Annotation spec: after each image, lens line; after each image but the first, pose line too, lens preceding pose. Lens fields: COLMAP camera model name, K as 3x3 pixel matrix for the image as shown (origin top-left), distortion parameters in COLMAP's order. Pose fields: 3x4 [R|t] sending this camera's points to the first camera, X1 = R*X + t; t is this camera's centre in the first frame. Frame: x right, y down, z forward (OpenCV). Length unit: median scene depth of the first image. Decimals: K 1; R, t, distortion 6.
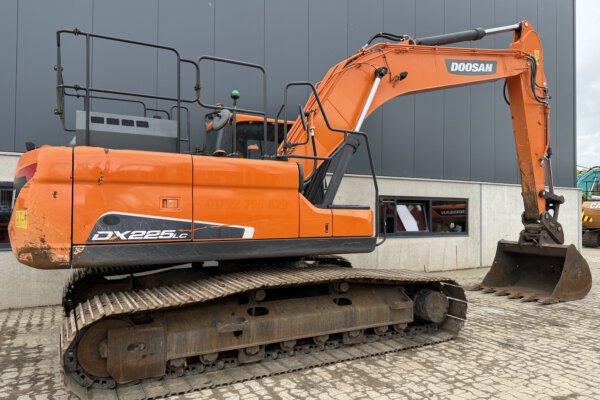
lens RADIAL K [[434.6, 0, 297.1], [0, 434.6, 199.0], [0, 0, 1]] dist [-0.000019, -0.004323]
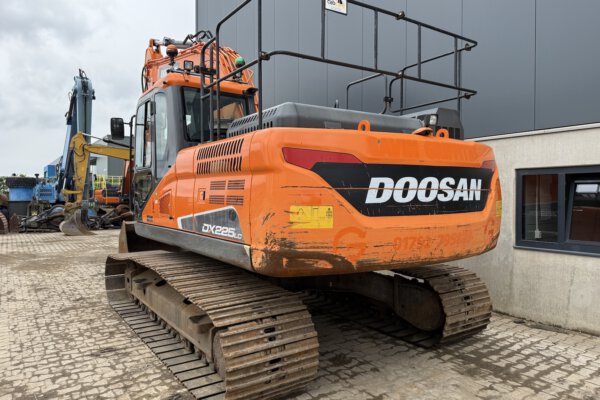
lens RADIAL K [[425.1, 0, 297.9], [0, 425.1, 186.2], [0, 0, 1]] dist [-0.008508, 0.003778]
pose [[0.084290, -0.036986, -0.995755, 1.533582], [0.017843, 0.999207, -0.035603, 0.043644], [0.996281, -0.014767, 0.084883, 1.455653]]
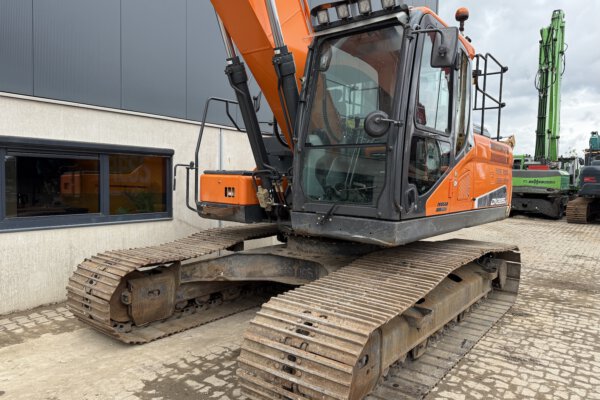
lens RADIAL K [[426.8, 0, 303.2], [0, 426.8, 200.0], [0, 0, 1]] dist [0.013862, -0.005550]
pose [[0.918544, -0.013718, 0.395080, -0.161728], [-0.015348, 0.997407, 0.070316, 0.015340], [-0.395020, -0.070652, 0.915952, 0.534907]]
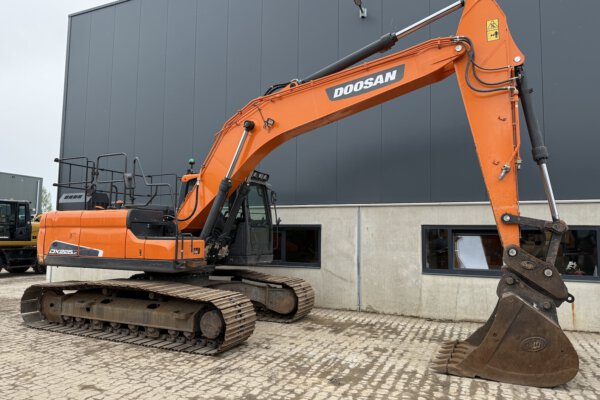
lens RADIAL K [[434.6, 0, 297.1], [0, 434.6, 199.0], [0, 0, 1]] dist [-0.000019, -0.004323]
pose [[0.581076, -0.075991, -0.810294, 1.637859], [0.010788, 0.996263, -0.085696, 0.018134], [0.813778, 0.041054, 0.579725, 0.582296]]
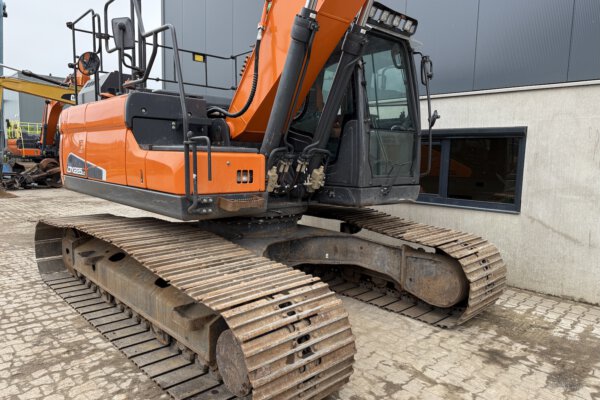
lens RADIAL K [[417.3, 0, 300.0], [0, 417.3, 200.0], [0, 0, 1]] dist [0.101489, -0.104215]
pose [[0.244287, 0.096662, -0.964873, 0.879997], [-0.001299, 0.995051, 0.099357, 0.034589], [0.969702, -0.023019, 0.243203, 1.108742]]
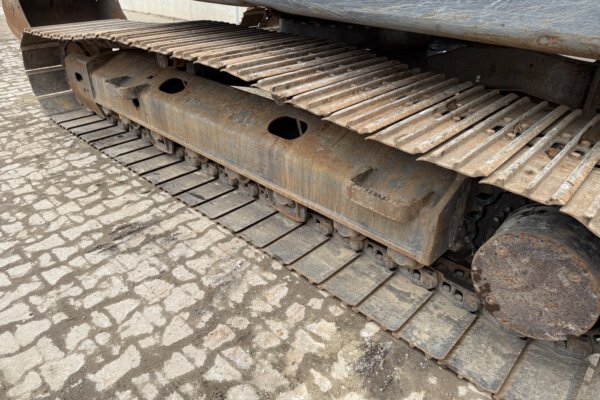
lens RADIAL K [[421.9, 0, 296.8], [0, 421.9, 201.3], [0, 0, 1]] dist [0.061407, -0.086145]
pose [[0.296960, 0.474214, -0.828816, 0.977746], [0.003656, 0.867399, 0.497599, 0.101064], [0.954883, -0.150797, 0.255850, 1.172915]]
